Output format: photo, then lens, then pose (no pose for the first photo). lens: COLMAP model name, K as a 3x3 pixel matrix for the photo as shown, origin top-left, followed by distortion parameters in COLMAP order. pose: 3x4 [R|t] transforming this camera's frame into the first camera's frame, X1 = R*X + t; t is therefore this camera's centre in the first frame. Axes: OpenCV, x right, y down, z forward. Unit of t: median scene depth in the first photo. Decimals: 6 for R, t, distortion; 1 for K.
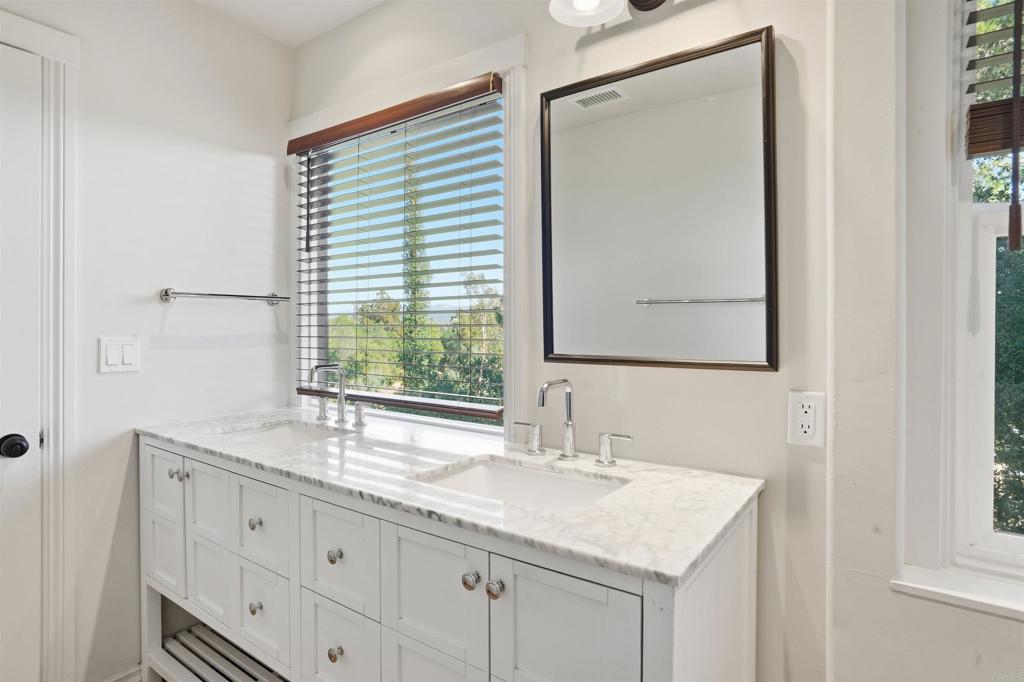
lens RADIAL K [[539.9, 0, 513.1], [0, 539.9, 333.6], [0, 0, 1]] dist [-0.002428, -0.000531]
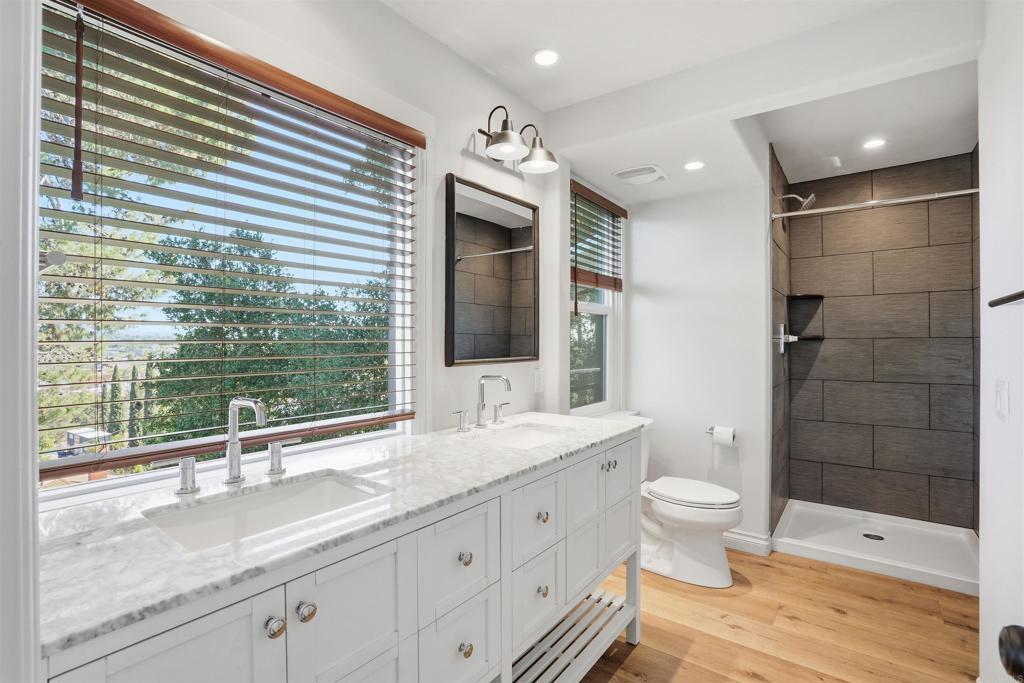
lens RADIAL K [[473.5, 0, 516.3], [0, 473.5, 341.6], [0, 0, 1]] dist [-0.029729, 0.009338]
pose [[0.031948, -0.014364, 0.999386, -0.948954], [0.012339, 0.999826, 0.013976, -0.016872], [-0.999413, 0.011885, 0.032119, 0.664969]]
